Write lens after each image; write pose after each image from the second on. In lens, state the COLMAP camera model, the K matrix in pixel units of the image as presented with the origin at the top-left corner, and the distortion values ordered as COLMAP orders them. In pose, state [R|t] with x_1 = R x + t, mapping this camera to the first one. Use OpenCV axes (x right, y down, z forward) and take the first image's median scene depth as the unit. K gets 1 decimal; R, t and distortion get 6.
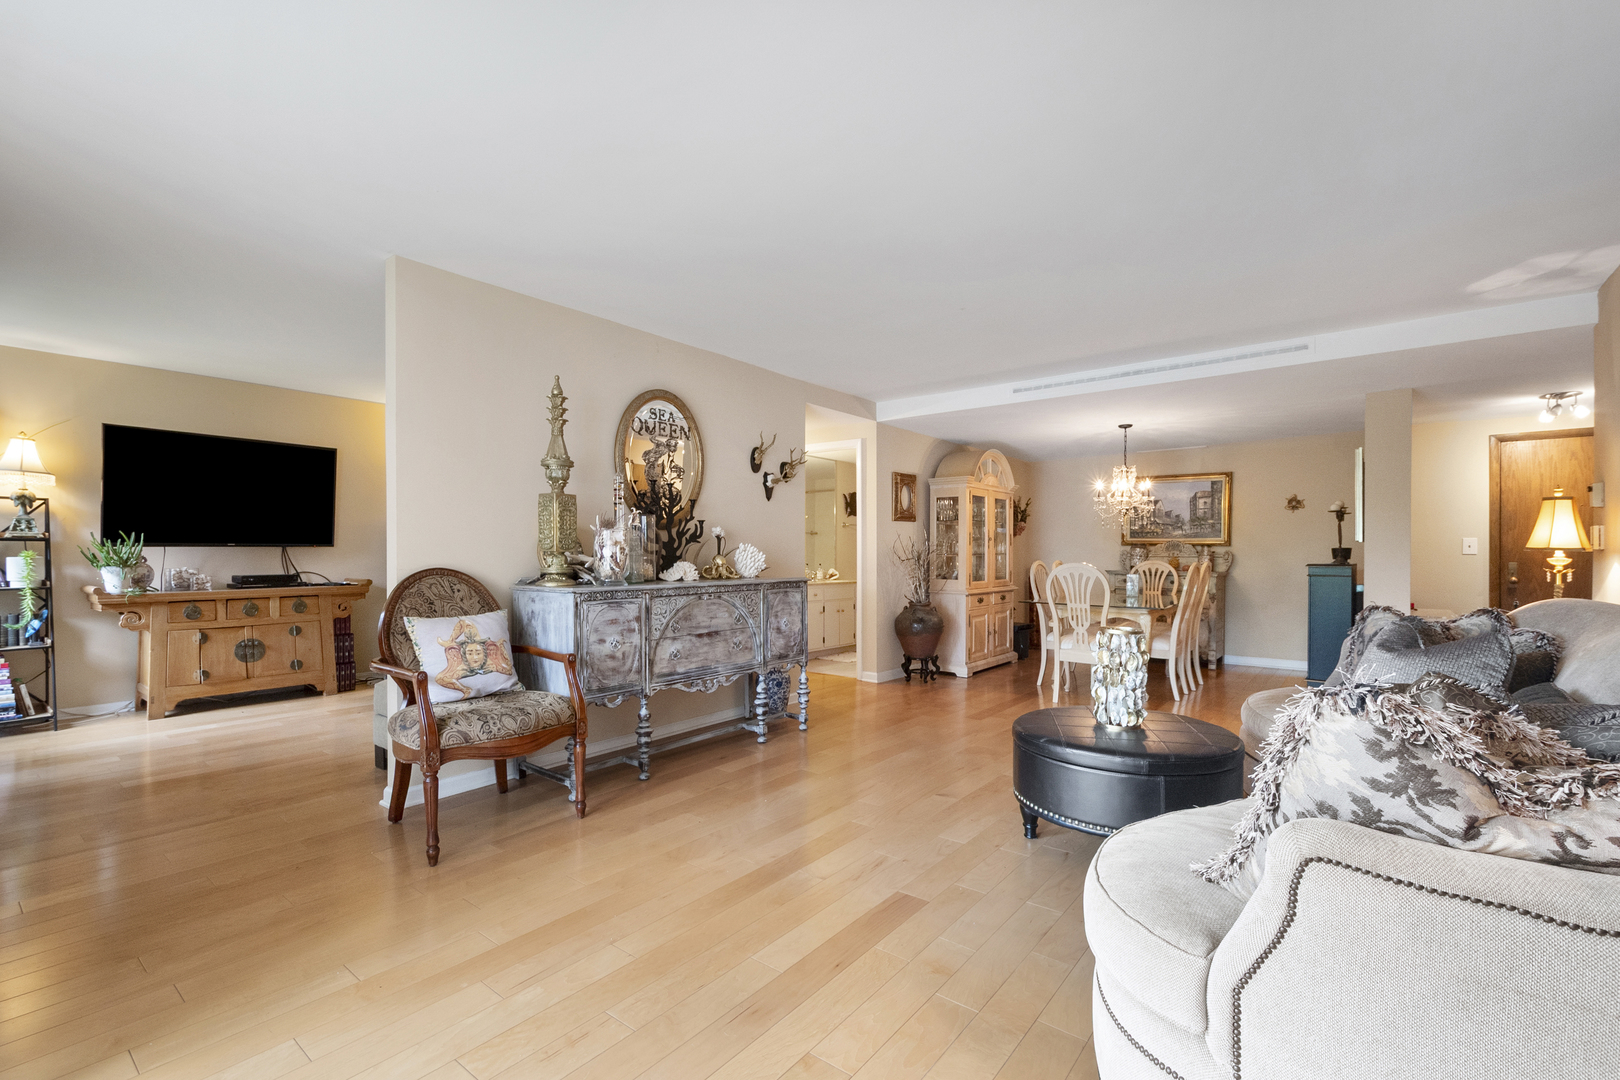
lens RADIAL K [[708.4, 0, 821.7], [0, 708.4, 556.2], [0, 0, 1]] dist [0.002067, -0.000164]
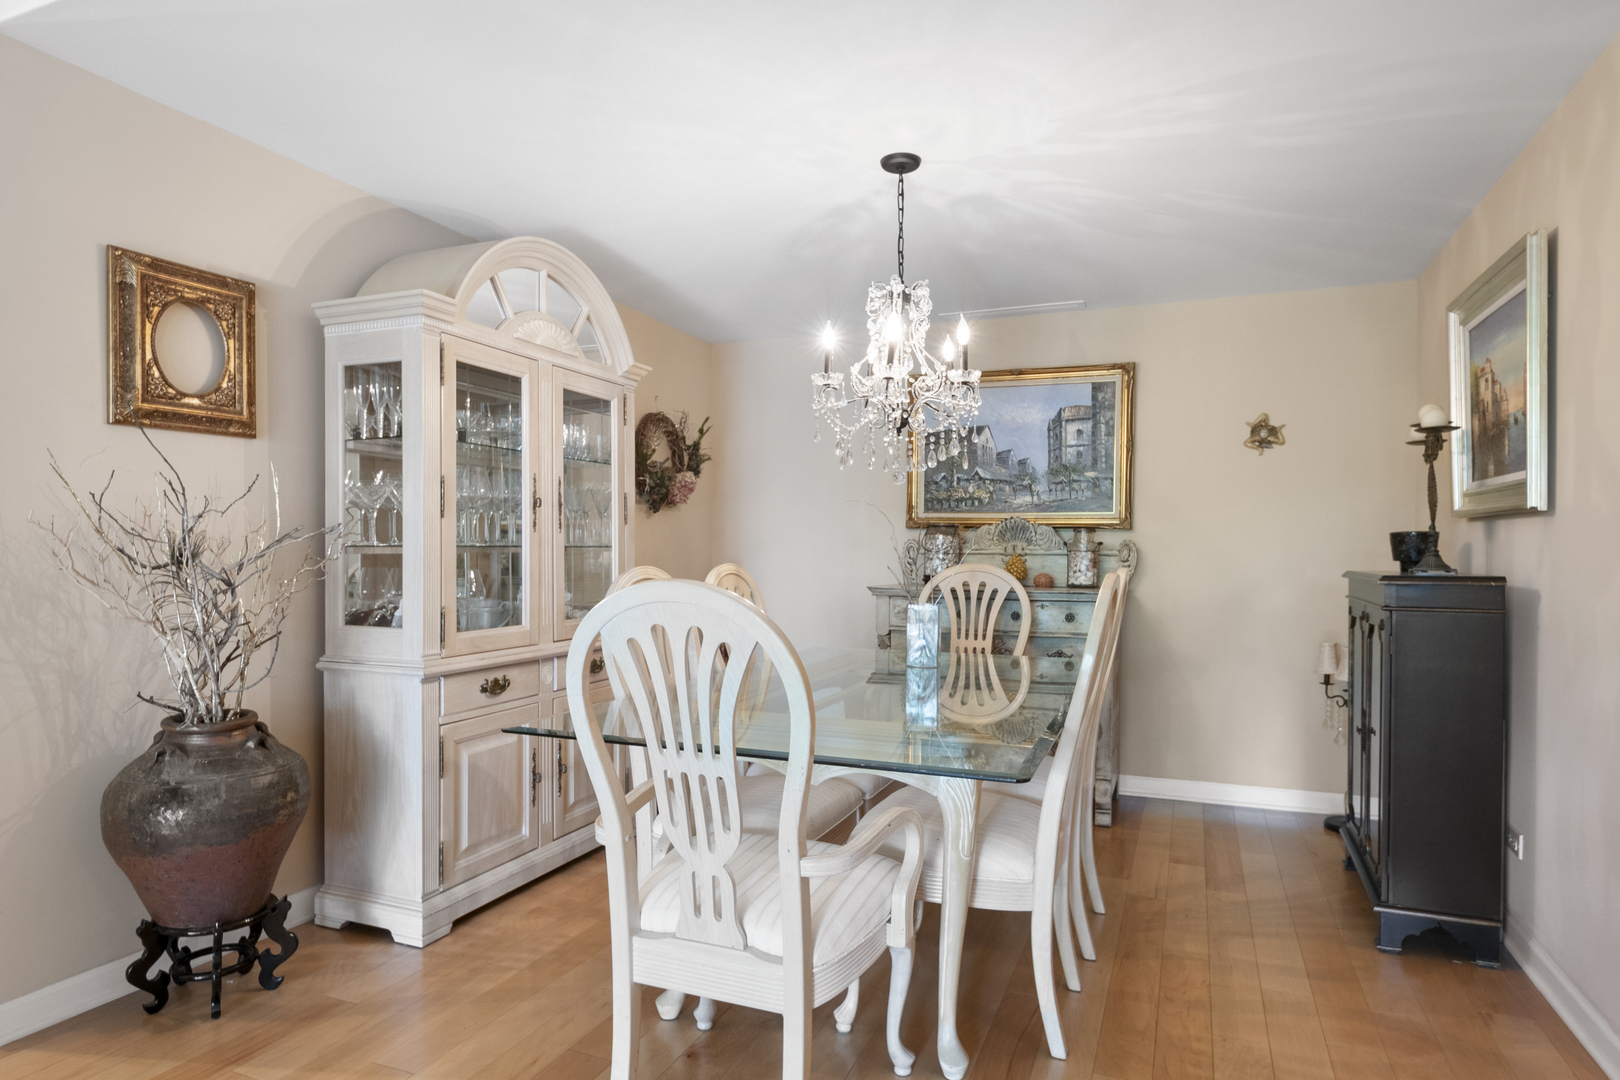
lens RADIAL K [[923.4, 0, 817.6], [0, 923.4, 556.1], [0, 0, 1]] dist [-0.006937, -0.002312]
pose [[0.961071, -0.001276, 0.276298, 0.615689], [0.000309, 0.999994, 0.003544, 0.000347], [-0.276301, -0.003320, 0.961065, 1.348895]]
